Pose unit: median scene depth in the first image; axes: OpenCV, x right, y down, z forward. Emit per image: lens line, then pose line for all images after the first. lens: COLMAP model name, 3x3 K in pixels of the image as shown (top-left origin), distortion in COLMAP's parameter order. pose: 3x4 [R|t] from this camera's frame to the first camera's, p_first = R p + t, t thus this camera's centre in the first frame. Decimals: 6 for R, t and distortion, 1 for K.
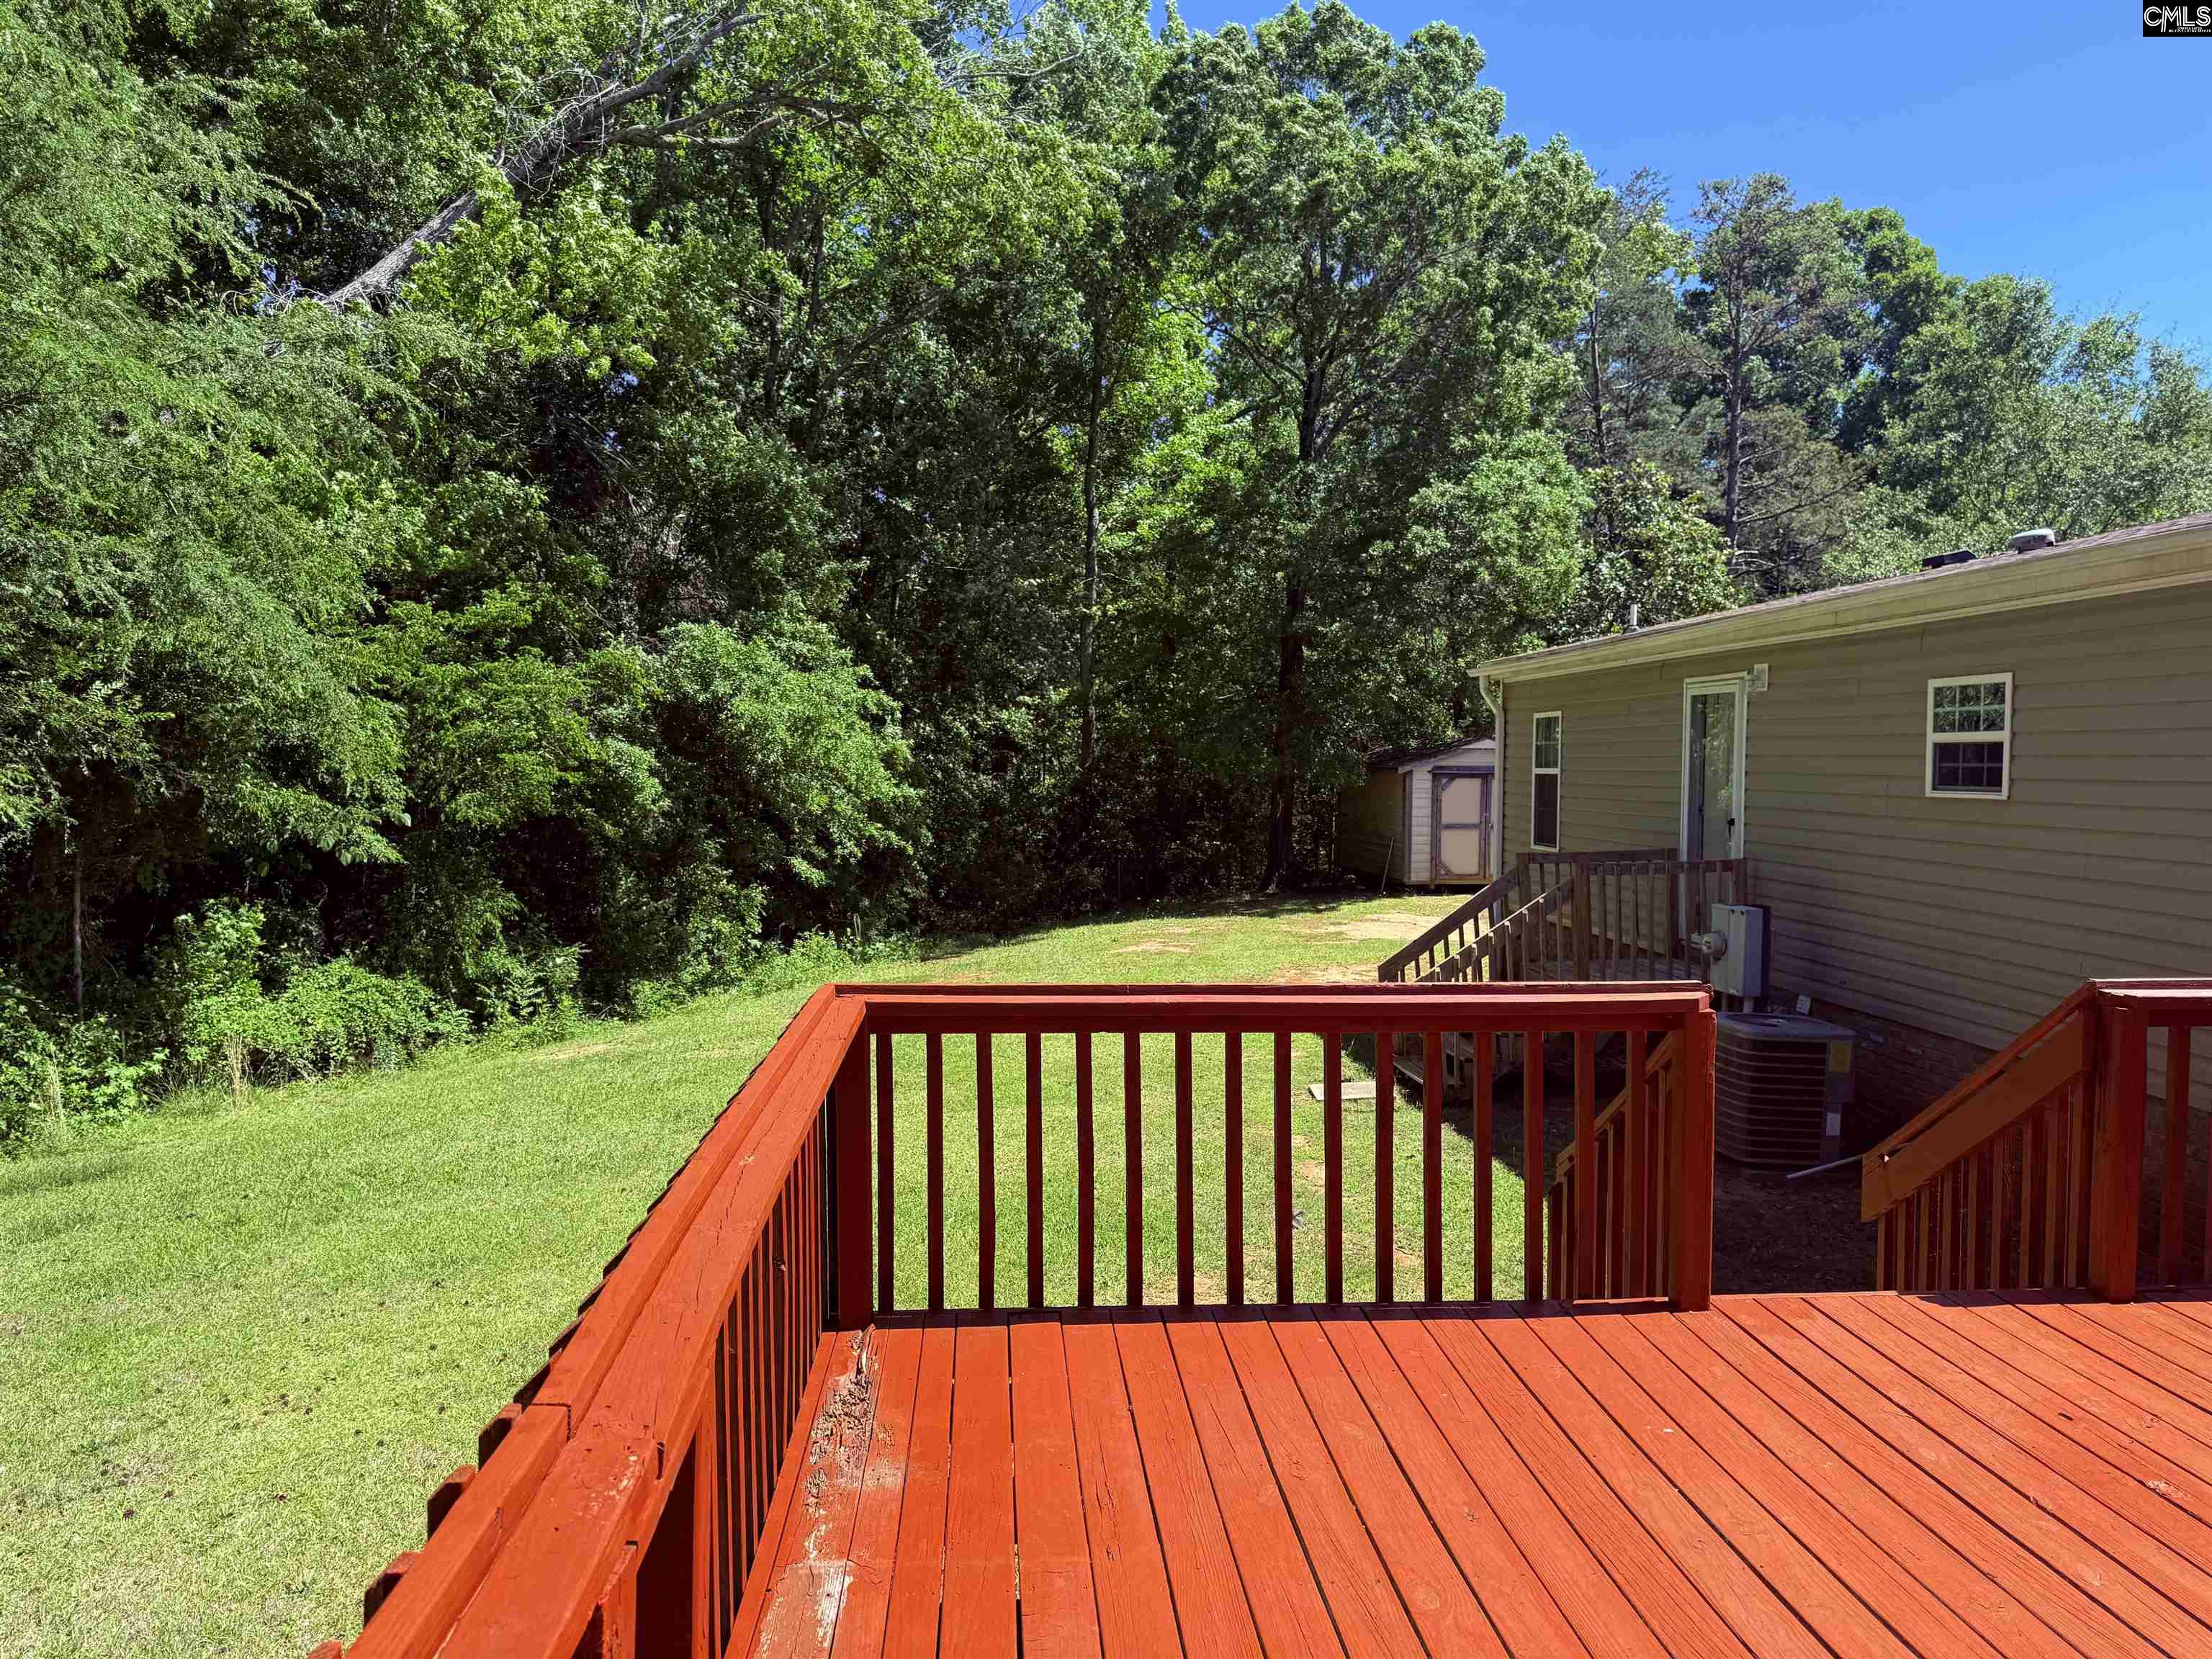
lens RADIAL K [[1574.1, 0, 1104.9], [0, 1574.1, 834.0], [0, 0, 1]] dist [0.076688, -0.089554]
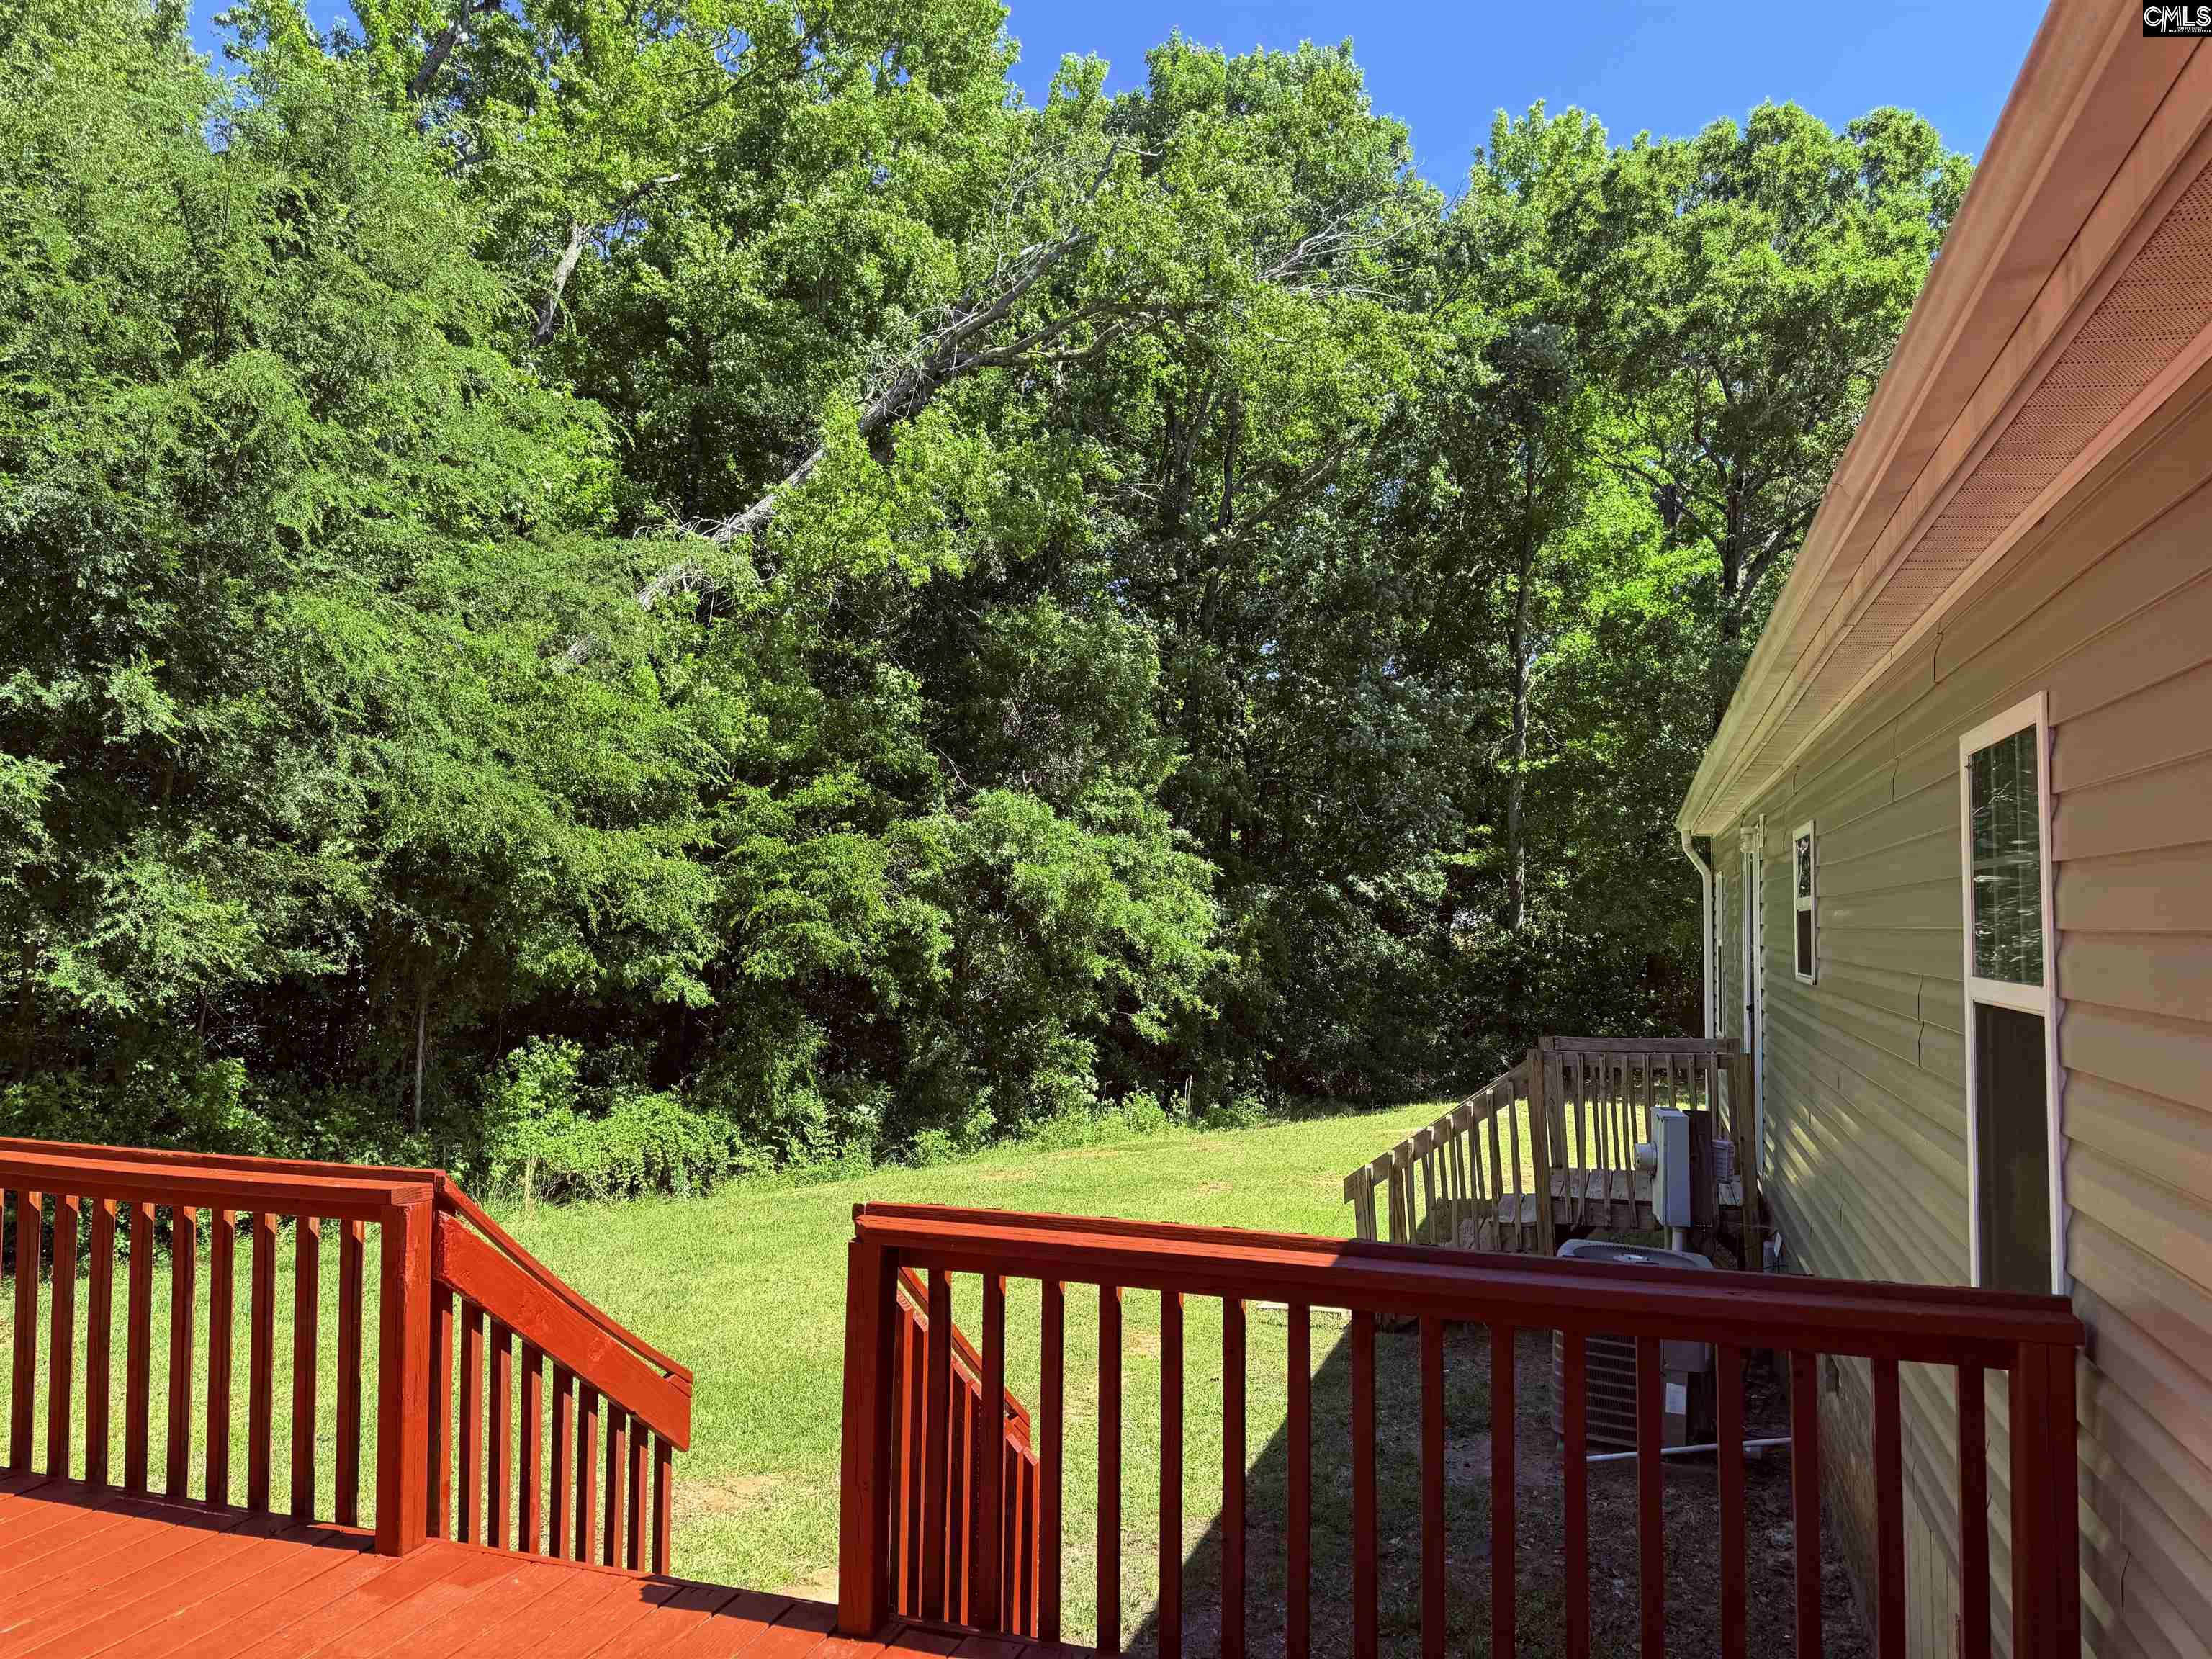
lens RADIAL K [[1561.9, 0, 1107.9], [0, 1561.9, 831.2], [0, 0, 1]] dist [0.094328, -0.130828]
pose [[0.922531, -0.013318, -0.385693, 0.342771], [-0.027132, 0.994693, -0.099243, -0.006728], [0.384968, 0.102019, 0.917274, 0.103497]]
